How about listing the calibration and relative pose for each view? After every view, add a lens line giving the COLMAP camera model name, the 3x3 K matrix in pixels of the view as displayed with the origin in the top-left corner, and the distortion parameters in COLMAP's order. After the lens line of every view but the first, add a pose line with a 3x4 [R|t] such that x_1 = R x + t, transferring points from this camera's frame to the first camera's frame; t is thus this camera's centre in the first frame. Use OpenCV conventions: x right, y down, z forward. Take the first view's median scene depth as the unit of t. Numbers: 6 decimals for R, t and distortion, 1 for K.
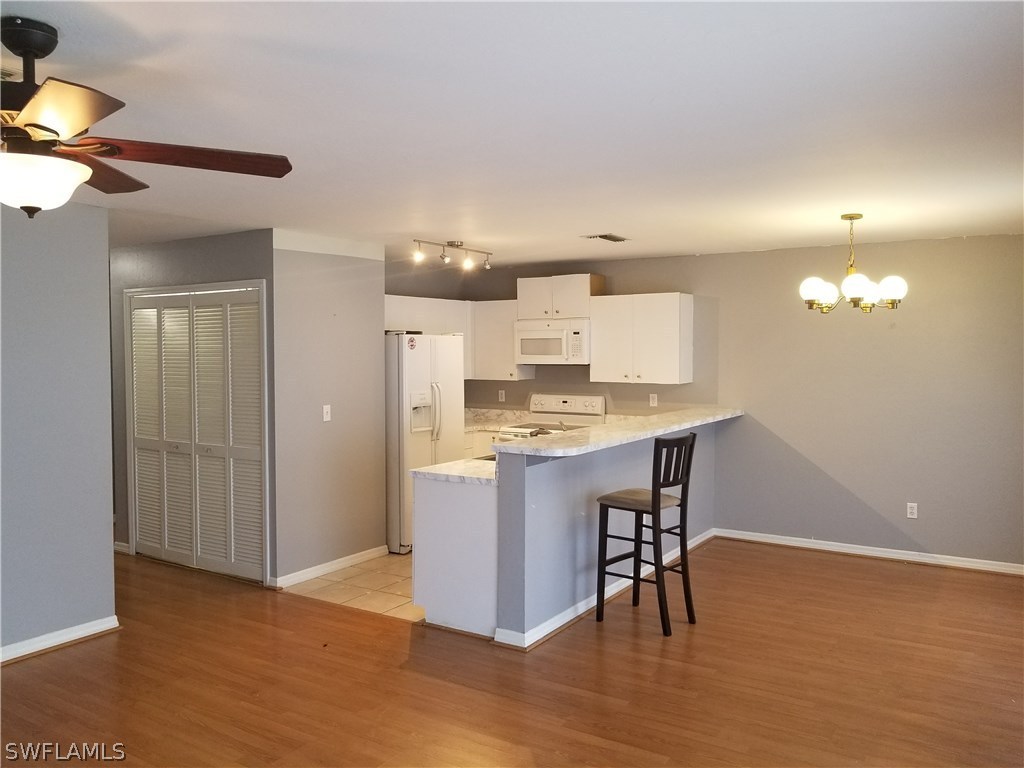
lens RADIAL K [[813.1, 0, 506.4], [0, 813.1, 381.5], [0, 0, 1]] dist [-0.017239, 0.013250]
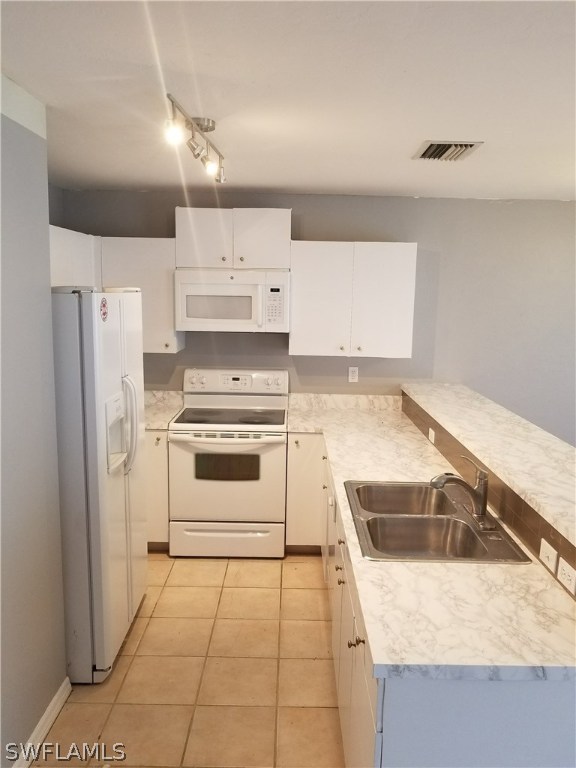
lens RADIAL K [[609.8, 0, 295.0], [0, 609.8, 382.6], [0, 0, 1]] dist [-0.017239, 0.013250]
pose [[0.839952, -0.061360, 0.539181, -0.199573], [-0.001429, 0.993333, 0.115269, -0.039525], [-0.542659, -0.097590, 0.834264, 0.517333]]
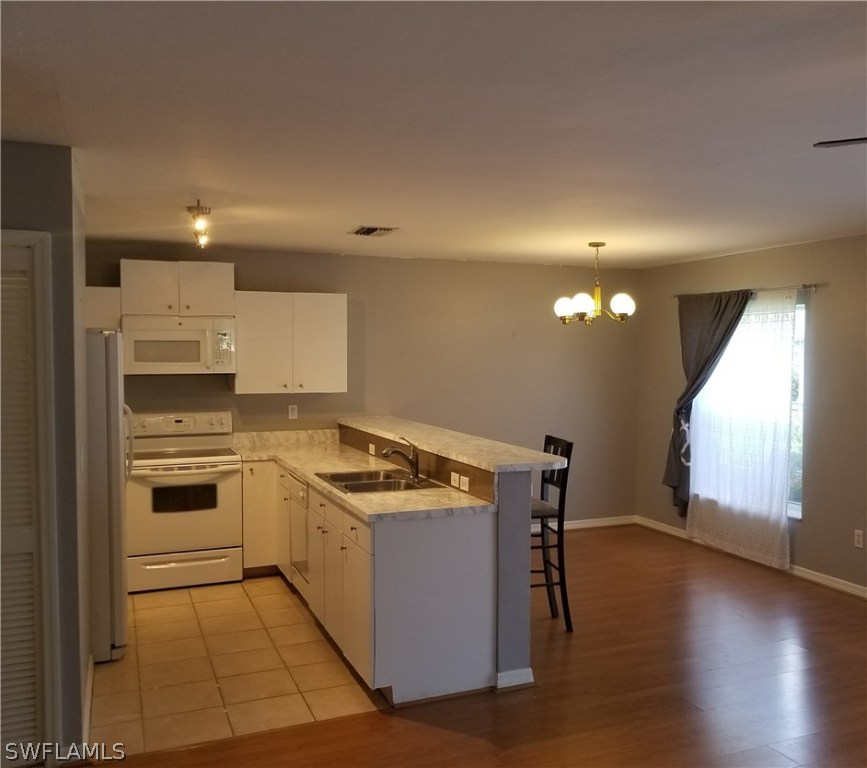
lens RADIAL K [[839.8, 0, 516.7], [0, 839.8, 383.8], [0, 0, 1]] dist [-0.012180, 0.000000]
pose [[0.529304, -0.027707, 0.847980, -0.465632], [0.031252, 0.999425, 0.013148, -0.012264], [-0.847857, 0.019542, 0.529865, 0.304965]]
